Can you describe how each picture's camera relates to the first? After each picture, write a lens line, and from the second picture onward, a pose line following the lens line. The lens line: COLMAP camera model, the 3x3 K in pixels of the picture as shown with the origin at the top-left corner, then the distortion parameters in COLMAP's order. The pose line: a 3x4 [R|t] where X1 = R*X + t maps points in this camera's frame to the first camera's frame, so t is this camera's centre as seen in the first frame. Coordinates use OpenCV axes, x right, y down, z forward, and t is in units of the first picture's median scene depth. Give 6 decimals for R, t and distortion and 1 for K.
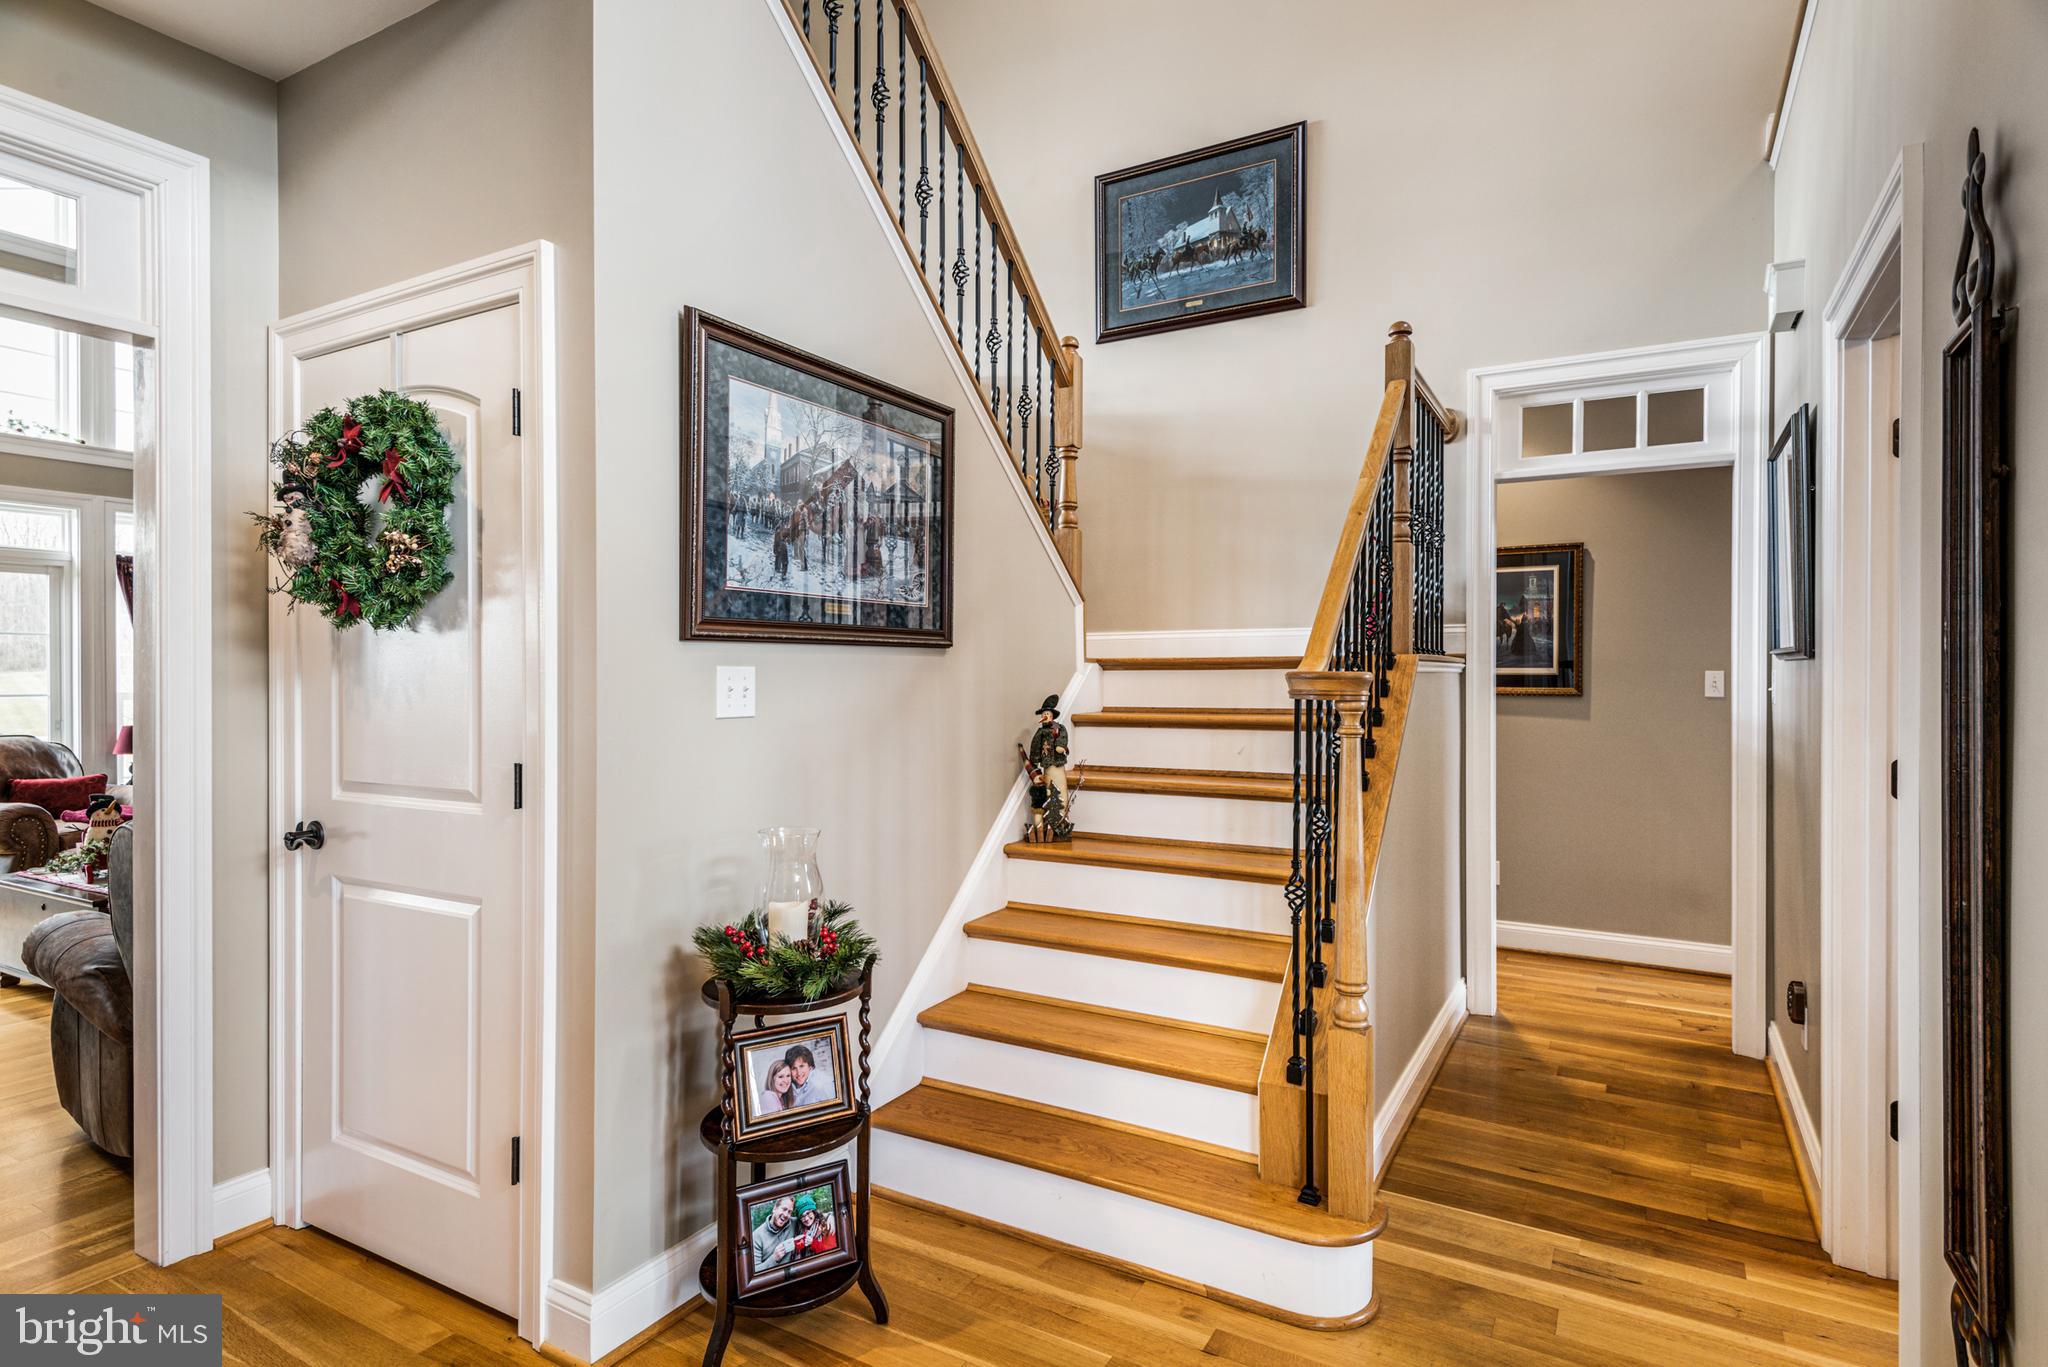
lens RADIAL K [[1079.7, 0, 1024.0], [0, 1079.7, 683.5], [0, 0, 1]] dist [0.032126, -0.018661]
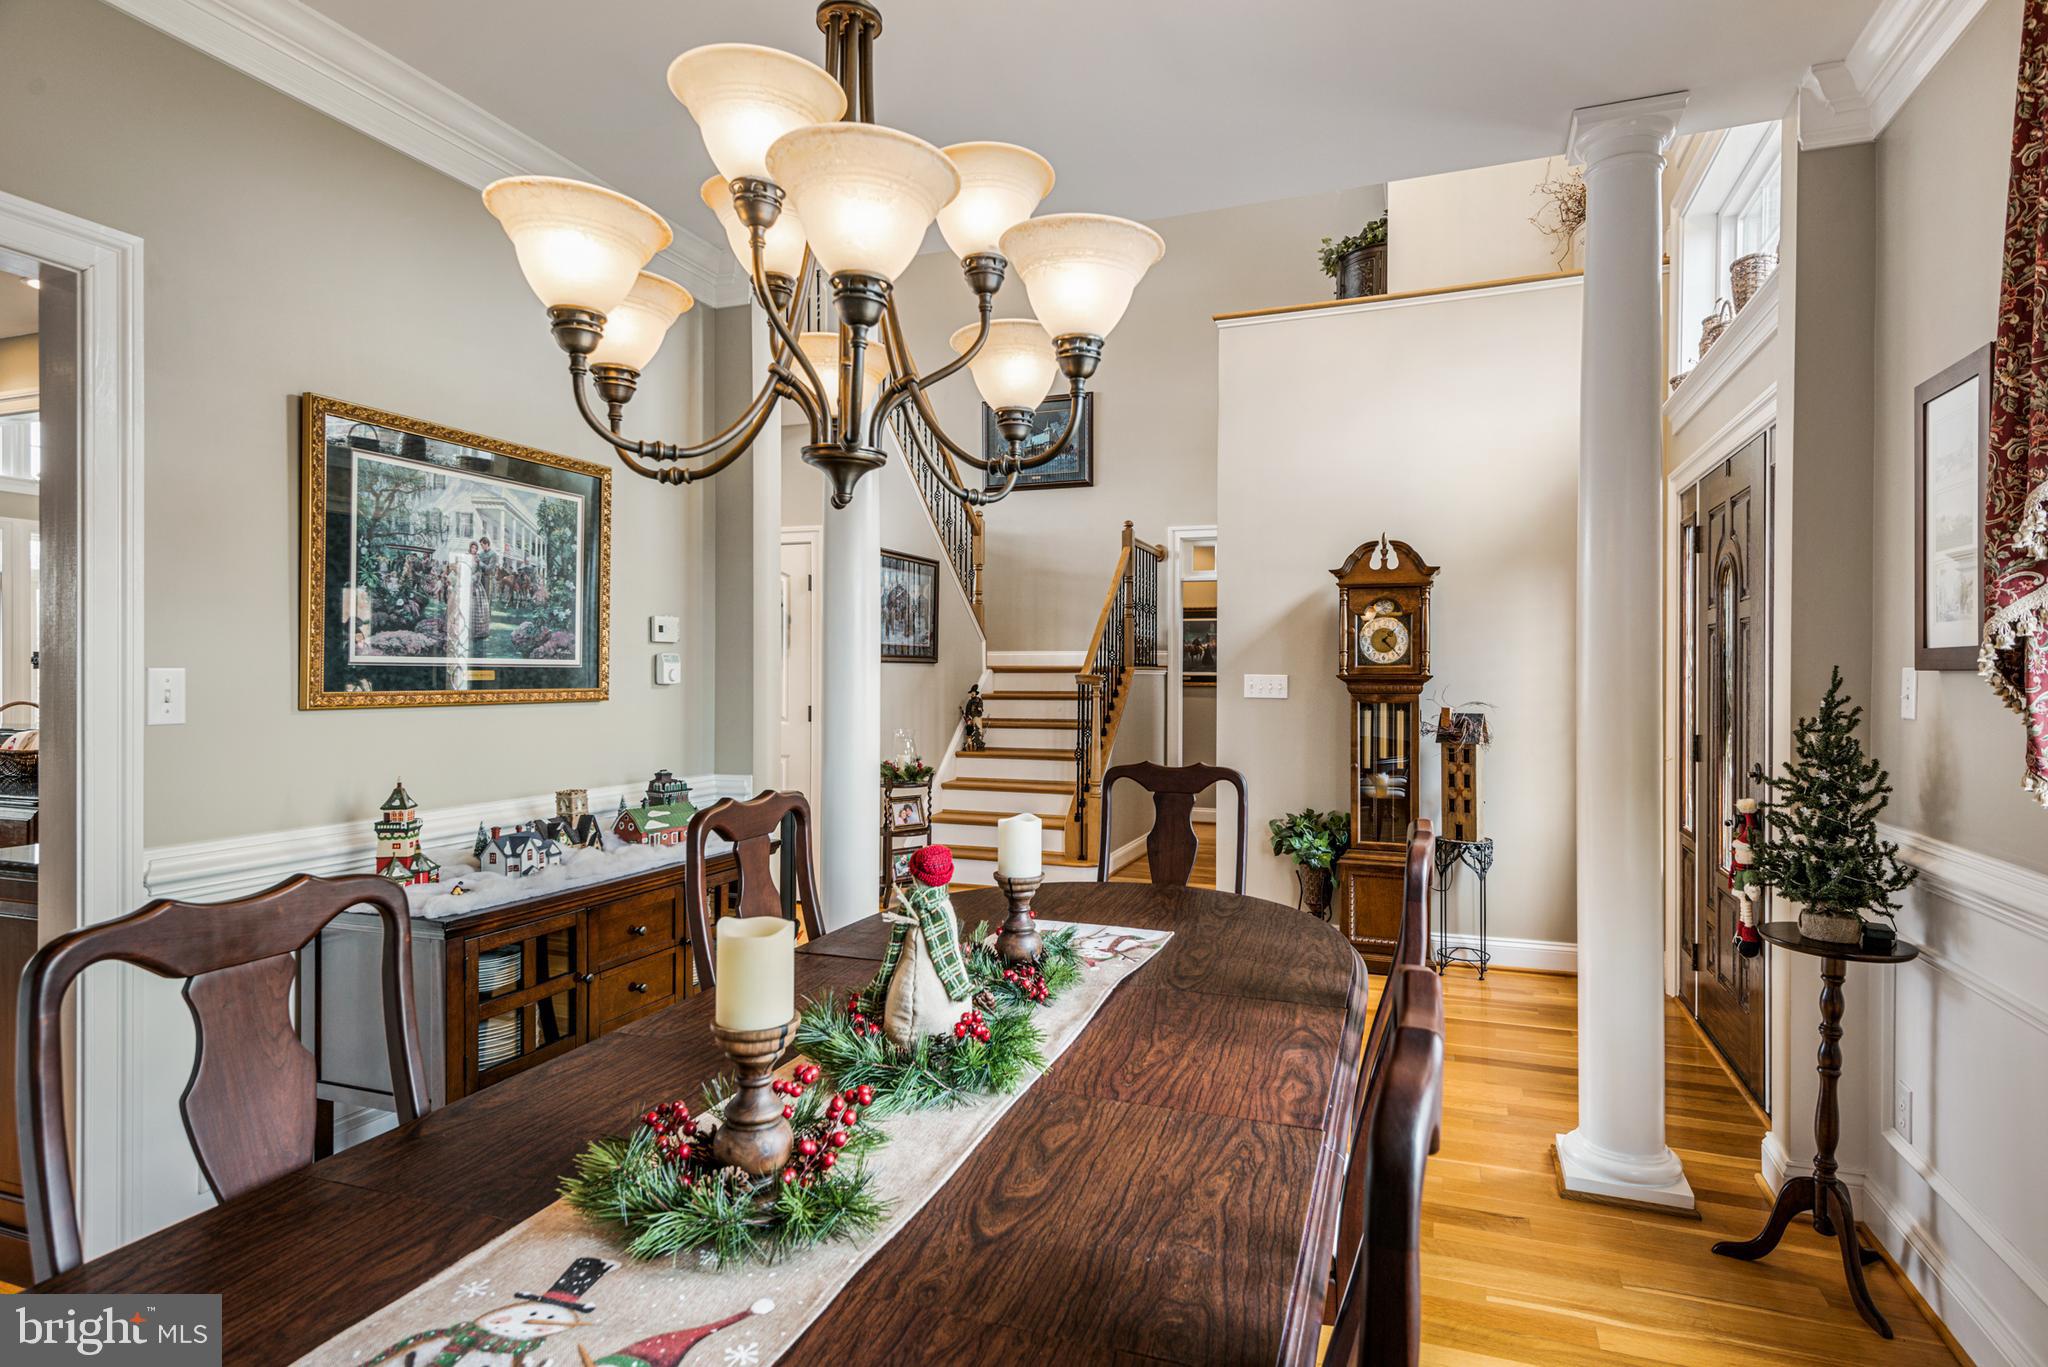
lens RADIAL K [[1085.7, 0, 1034.3], [0, 1085.7, 728.6], [0, 0, 1]] dist [0.037689, -0.018995]
pose [[0.985395, -0.004253, 0.170231, -0.232903], [-0.003145, 0.999063, 0.043167, 0.005149], [-0.170255, -0.043071, 0.984458, -1.201676]]
